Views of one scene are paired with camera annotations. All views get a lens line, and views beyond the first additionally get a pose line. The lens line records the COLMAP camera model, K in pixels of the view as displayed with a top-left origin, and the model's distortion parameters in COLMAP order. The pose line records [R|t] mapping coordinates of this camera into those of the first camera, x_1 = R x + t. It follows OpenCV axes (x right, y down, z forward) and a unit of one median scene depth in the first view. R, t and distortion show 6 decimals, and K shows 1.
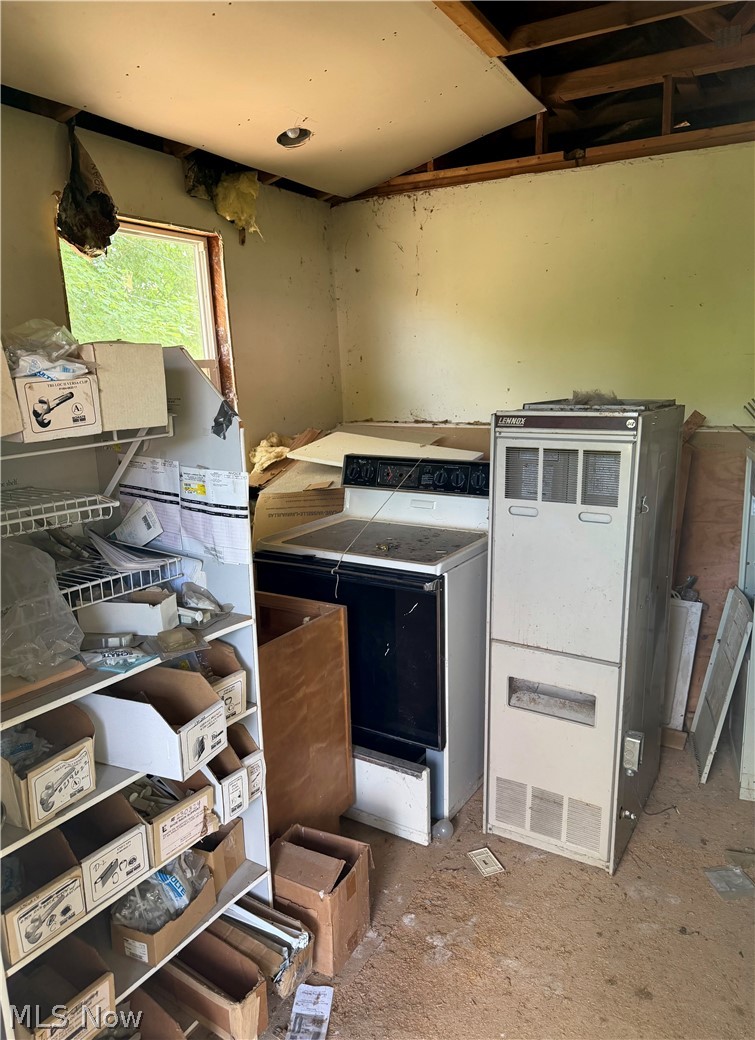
lens RADIAL K [[754.6, 0, 380.8], [0, 754.6, 537.2], [0, 0, 1]] dist [0.111012, -0.215397]
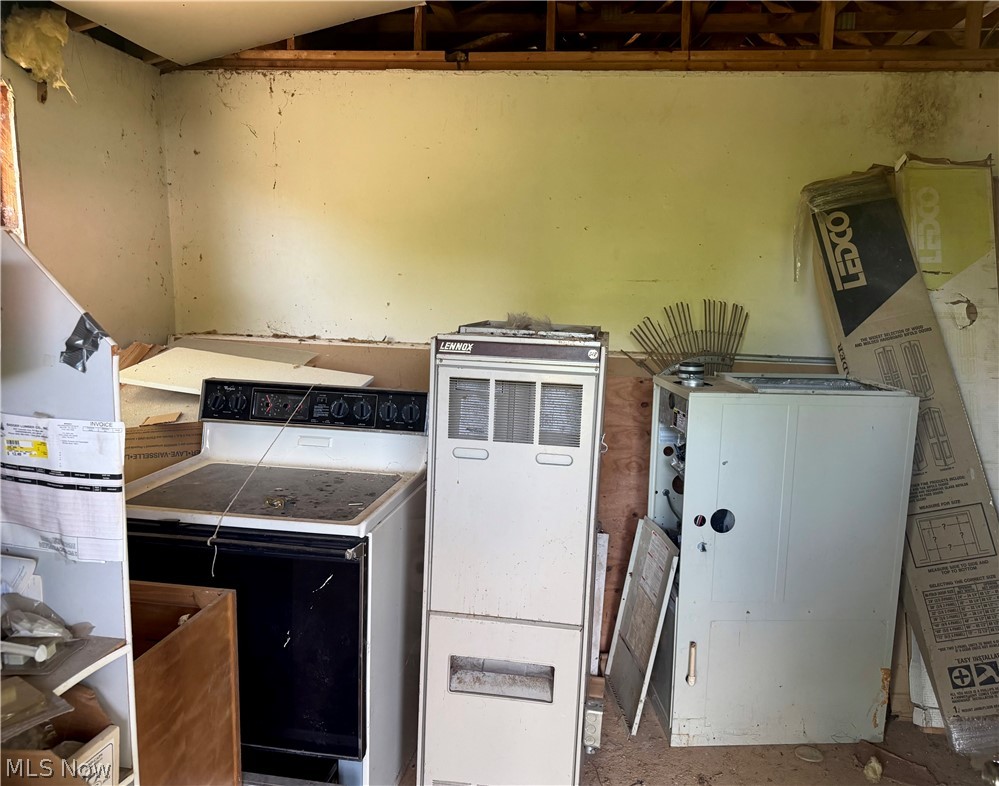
lens RADIAL K [[780.4, 0, 499.5], [0, 780.4, 393.0], [0, 0, 1]] dist [0.043035, -0.056677]
pose [[0.916264, -0.010416, 0.400440, -0.125621], [0.038091, 0.997398, -0.061214, -0.047485], [-0.398760, 0.071341, 0.914276, 0.199547]]
